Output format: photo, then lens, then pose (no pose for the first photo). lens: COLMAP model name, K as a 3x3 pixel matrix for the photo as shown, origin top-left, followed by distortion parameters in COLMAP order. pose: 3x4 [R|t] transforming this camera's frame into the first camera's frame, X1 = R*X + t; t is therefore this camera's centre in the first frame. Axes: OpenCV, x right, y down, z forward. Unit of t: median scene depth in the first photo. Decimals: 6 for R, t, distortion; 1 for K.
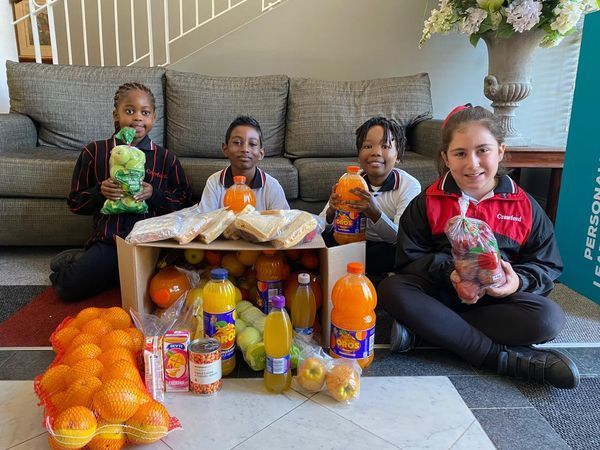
lens RADIAL K [[446.5, 0, 300.0], [0, 446.5, 225.0], [0, 0, 1]] dist [0.006759, -0.000463]
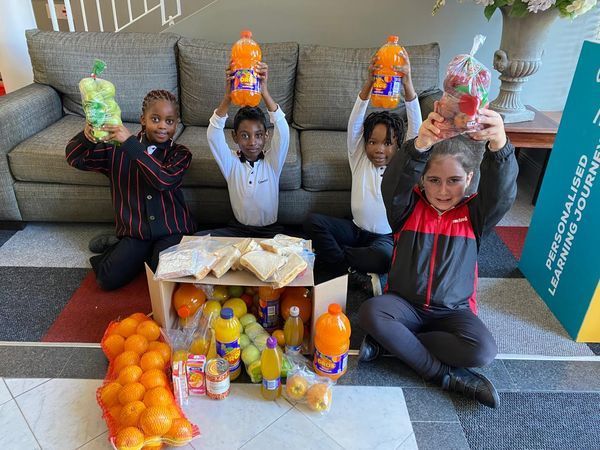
lens RADIAL K [[441.4, 0, 296.3], [0, 441.4, 224.4], [0, 0, 1]] dist [0.003350, 0.000804]
pose [[0.998614, 0.035140, -0.039177, 0.056199], [-0.024600, 0.969767, 0.242791, -0.433331], [0.046524, -0.241491, 0.969287, -0.152731]]
